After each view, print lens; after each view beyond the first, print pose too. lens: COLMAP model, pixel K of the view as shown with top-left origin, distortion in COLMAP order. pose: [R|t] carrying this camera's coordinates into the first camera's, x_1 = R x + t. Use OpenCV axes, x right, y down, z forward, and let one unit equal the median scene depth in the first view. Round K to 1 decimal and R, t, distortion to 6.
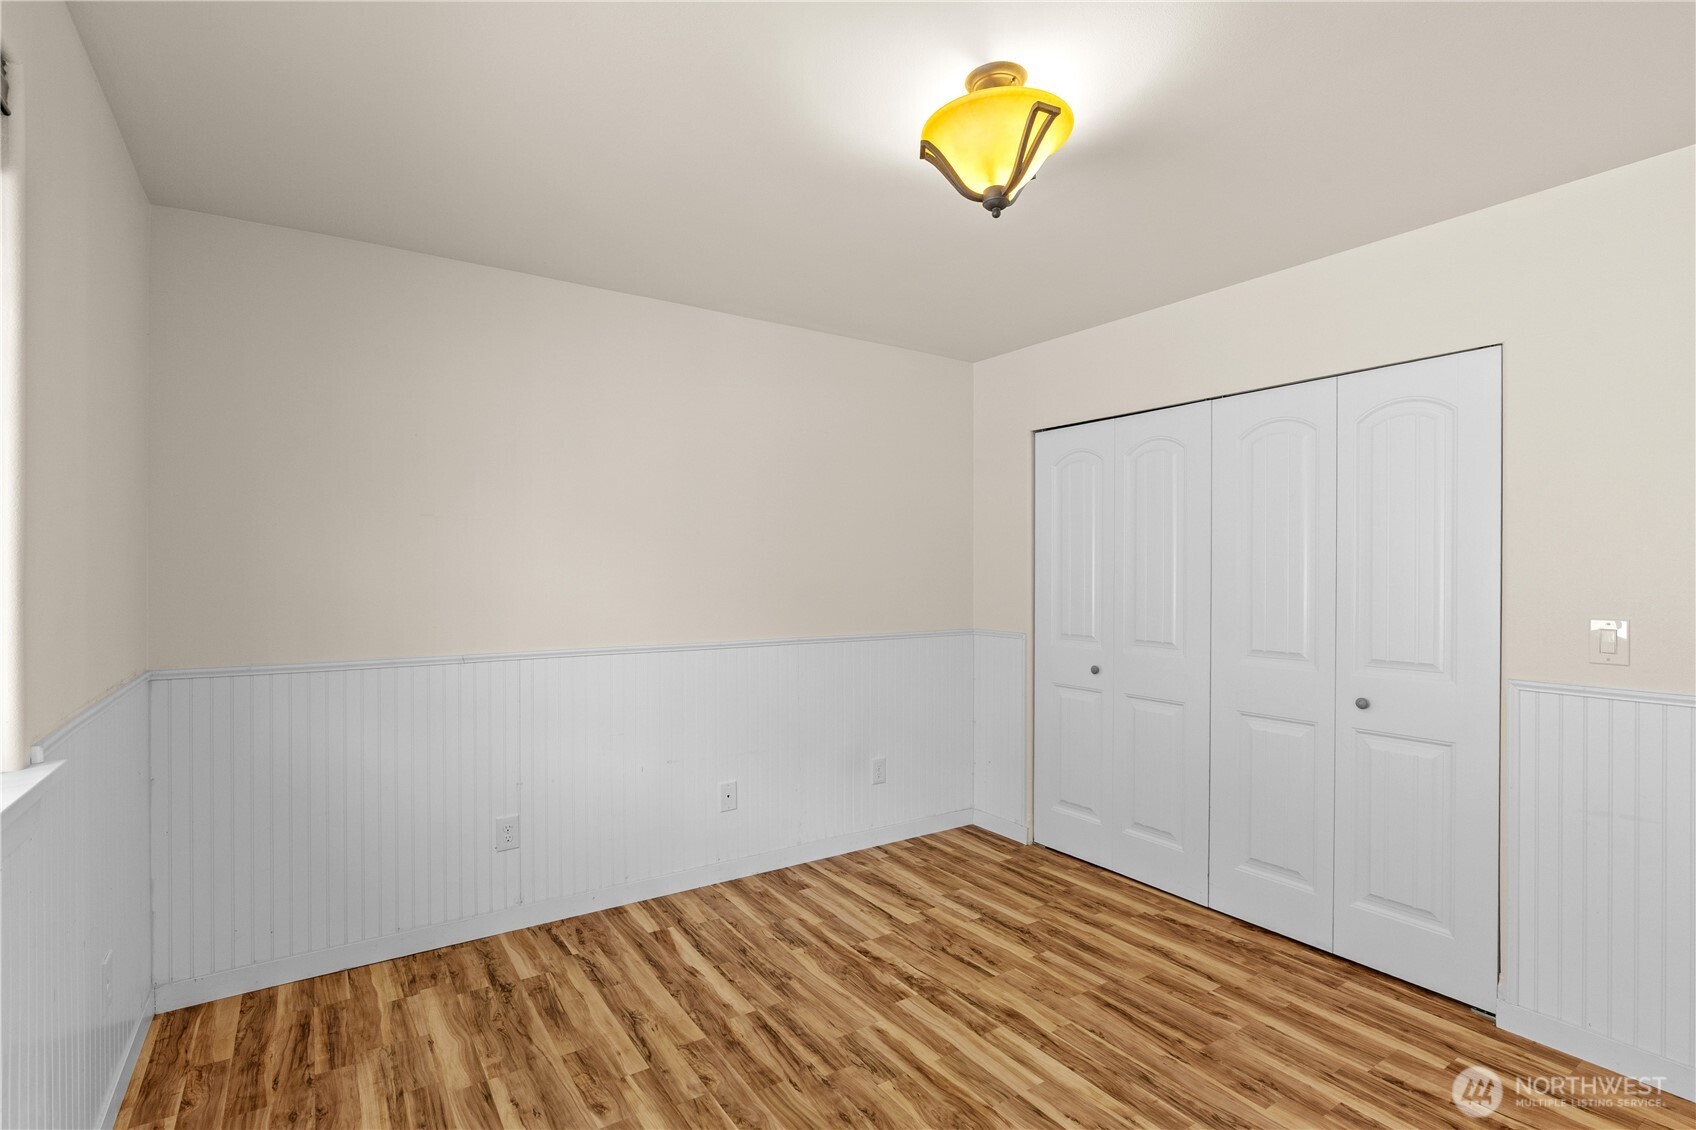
lens RADIAL K [[849.7, 0, 810.8], [0, 849.7, 564.8], [0, 0, 1]] dist [-0.004014, 0.000265]
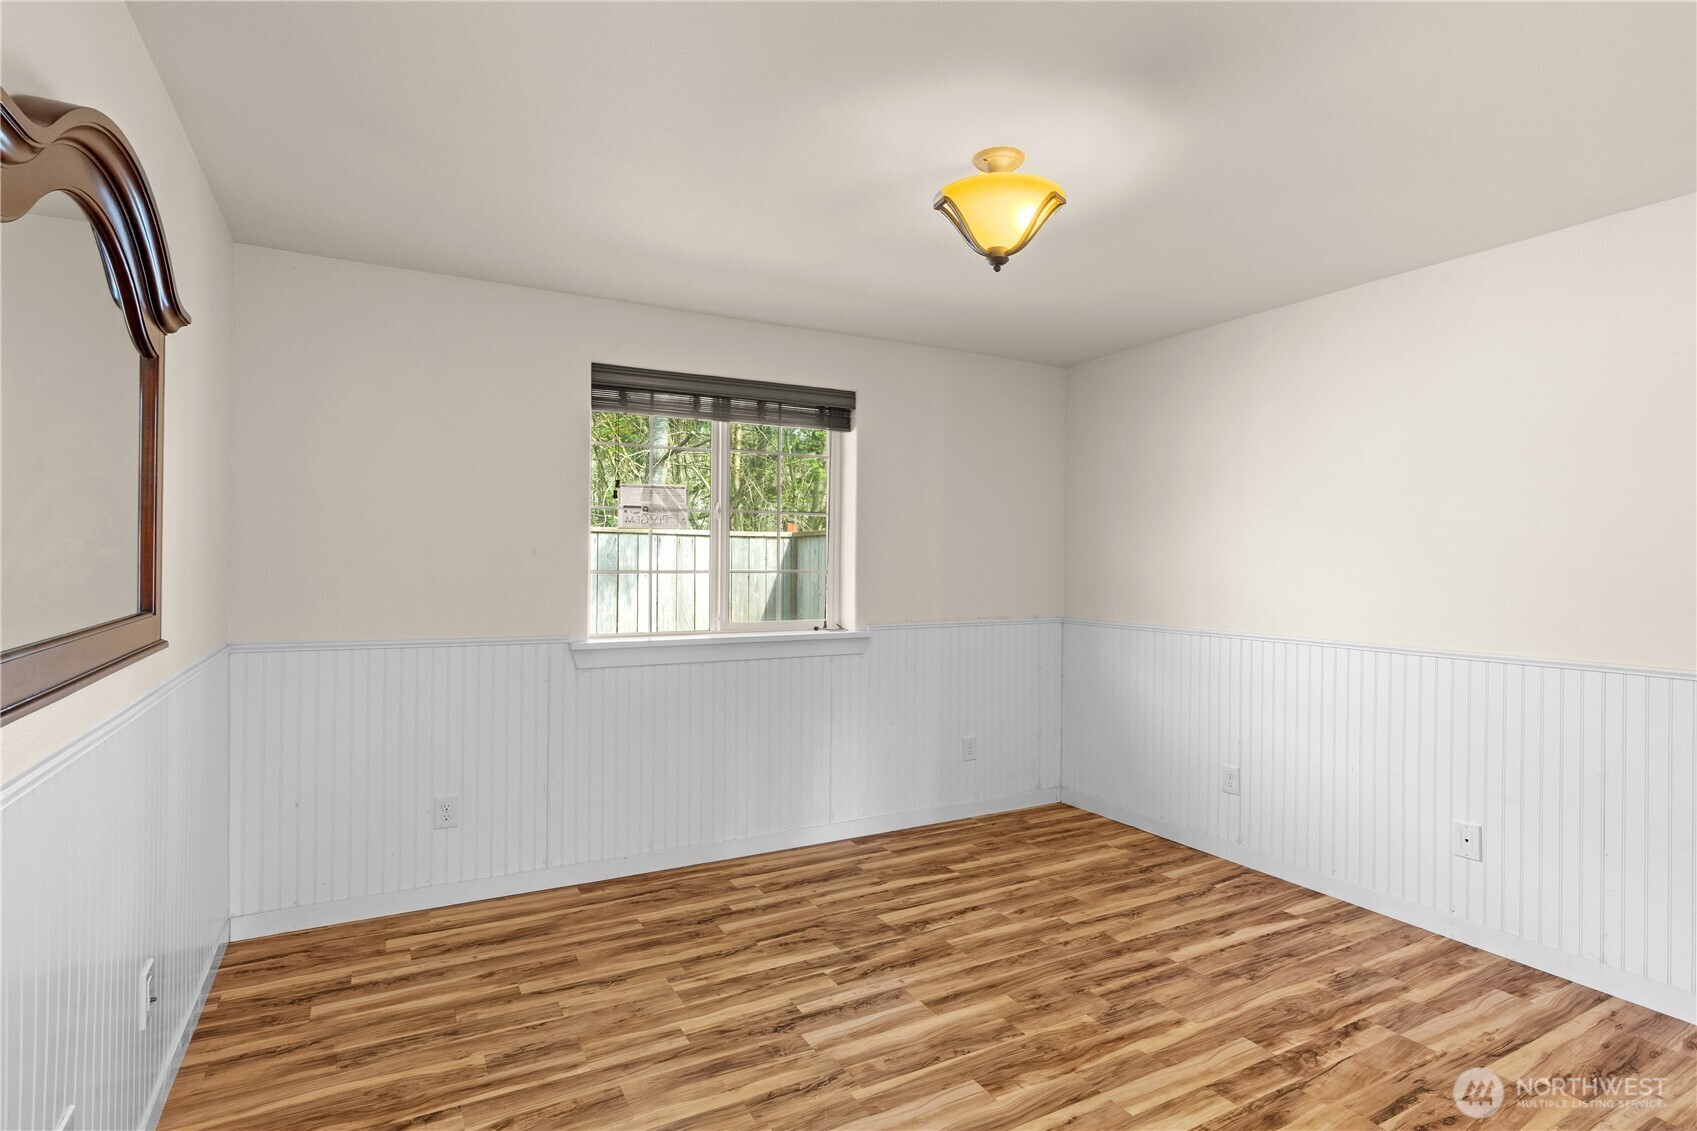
lens RADIAL K [[805.8, 0, 844.2], [0, 805.8, 560.2], [0, 0, 1]] dist [-0.005373, 0.002069]
pose [[-0.079688, -0.006209, -0.996801, 0.942416], [0.003775, 0.999972, -0.006530, 0.007631], [0.996813, -0.004284, -0.079662, 0.608364]]
